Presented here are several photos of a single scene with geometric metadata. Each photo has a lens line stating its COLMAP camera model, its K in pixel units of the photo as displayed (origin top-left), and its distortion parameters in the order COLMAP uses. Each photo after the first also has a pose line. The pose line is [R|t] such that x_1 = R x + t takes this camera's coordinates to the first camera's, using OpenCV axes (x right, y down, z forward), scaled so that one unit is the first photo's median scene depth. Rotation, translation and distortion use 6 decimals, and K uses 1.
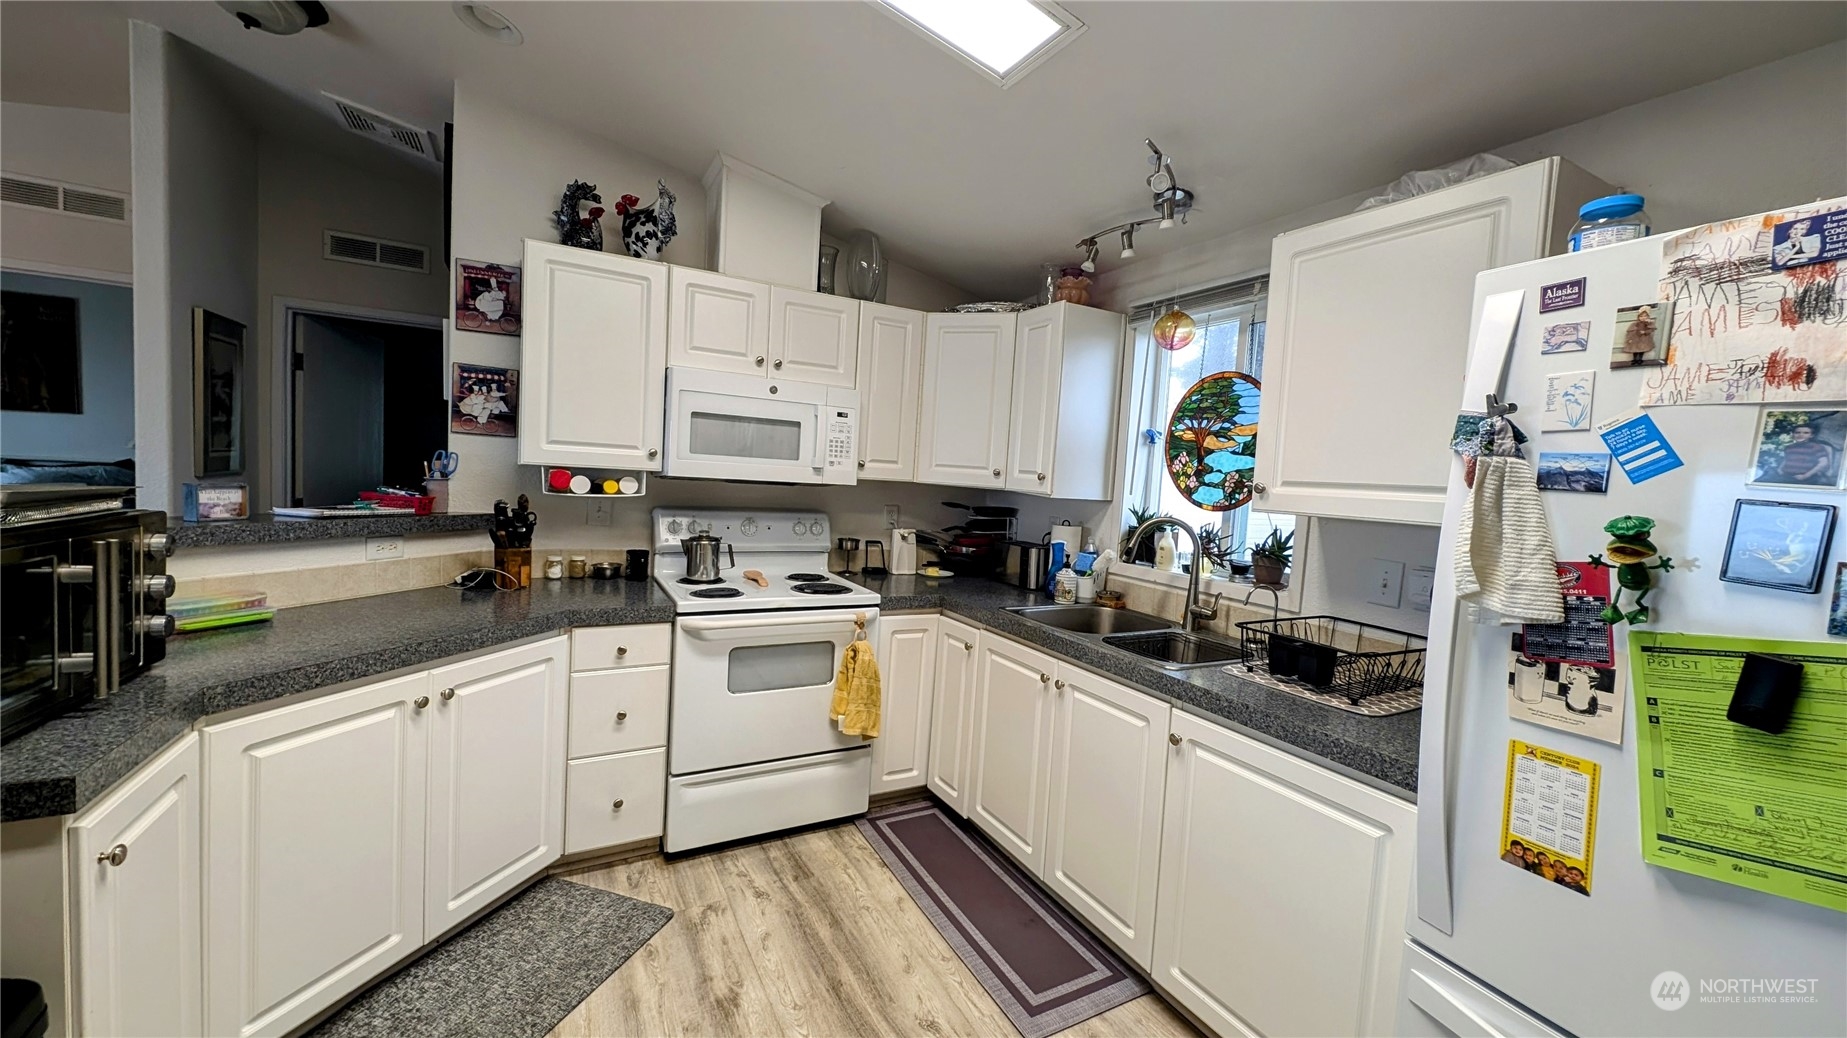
lens RADIAL K [[690.8, 0, 928.3], [0, 690.8, 517.5], [0, 0, 1]] dist [0.000350, -0.000888]
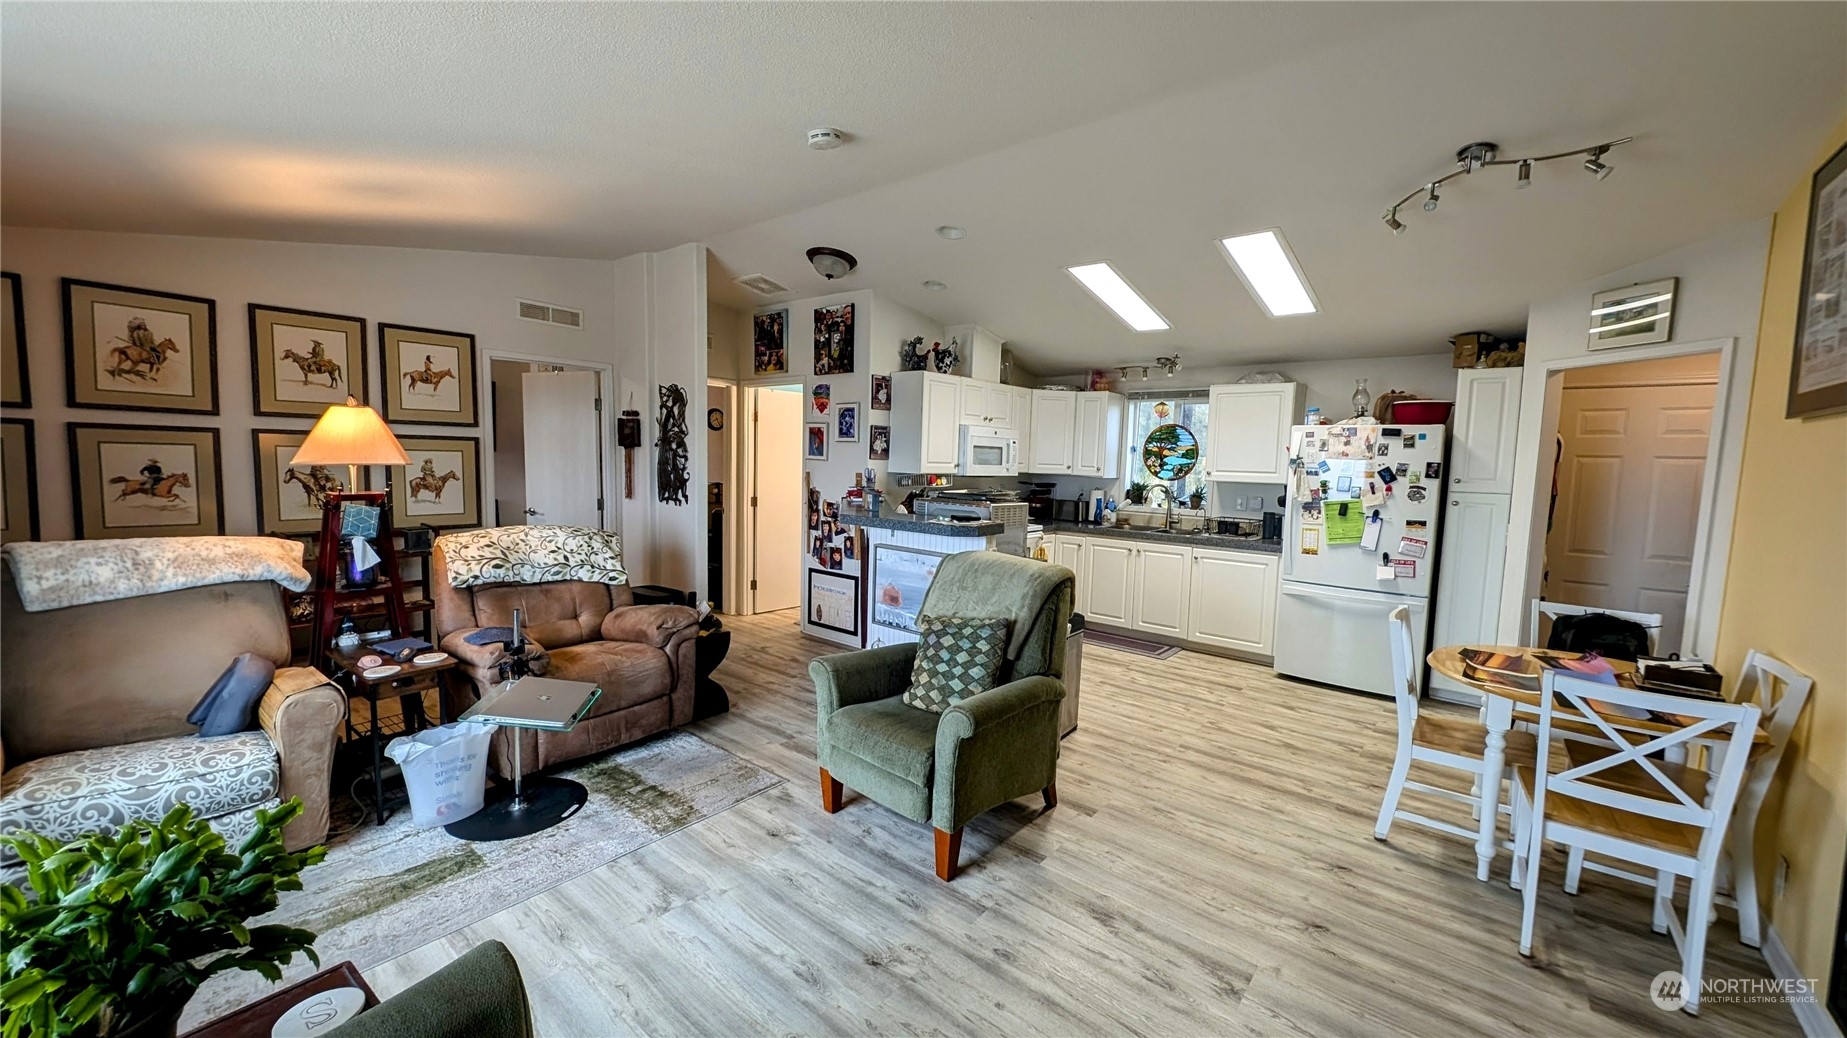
lens RADIAL K [[690.8, 0, 923.8], [0, 690.8, 516.6], [0, 0, 1]] dist [0.000350, -0.000888]
pose [[0.931381, -0.063374, 0.358488, -1.261599], [0.049382, 0.997623, 0.048062, -0.042652], [-0.360682, -0.027061, 0.932296, -0.955434]]
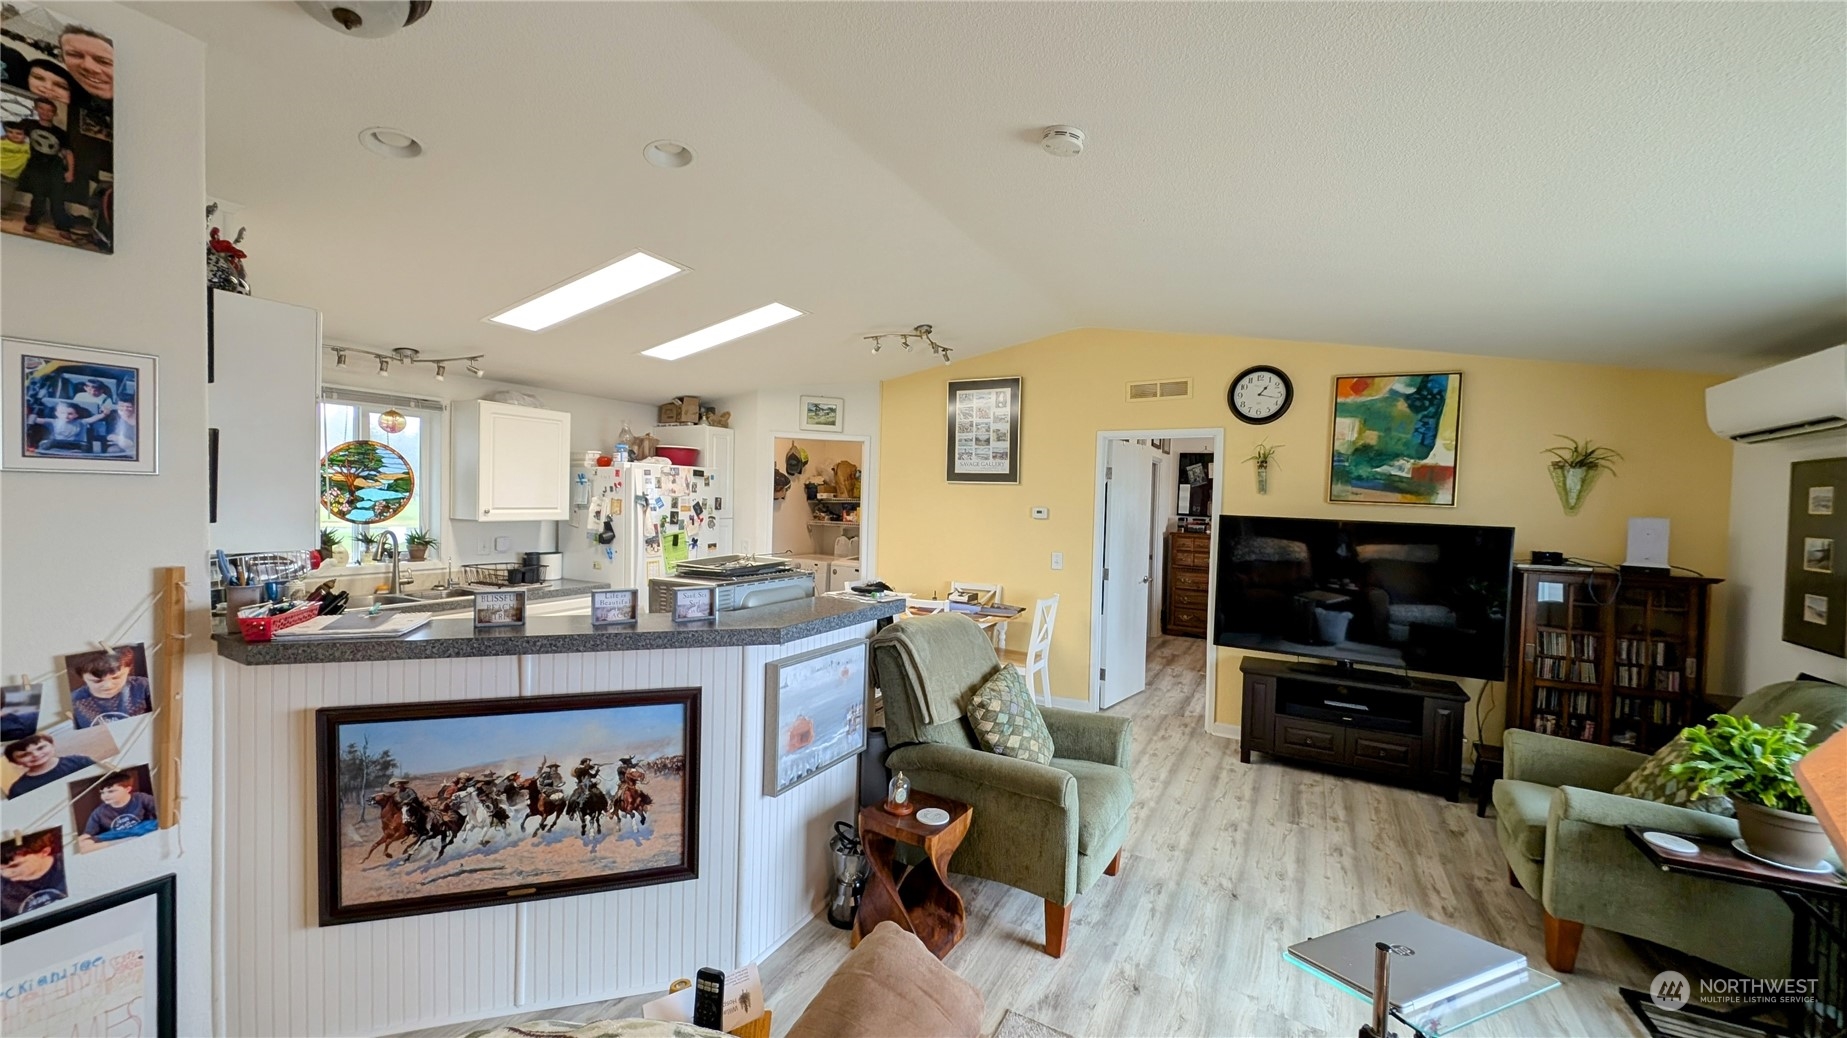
lens RADIAL K [[690.8, 0, 928.9], [0, 690.8, 510.2], [0, 0, 1]] dist [0.000350, -0.000888]
pose [[-0.531379, -0.084331, 0.842926, -1.669417], [-0.000192, 0.995045, 0.099429, -0.204731], [-0.847134, 0.052673, -0.528762, 0.725591]]
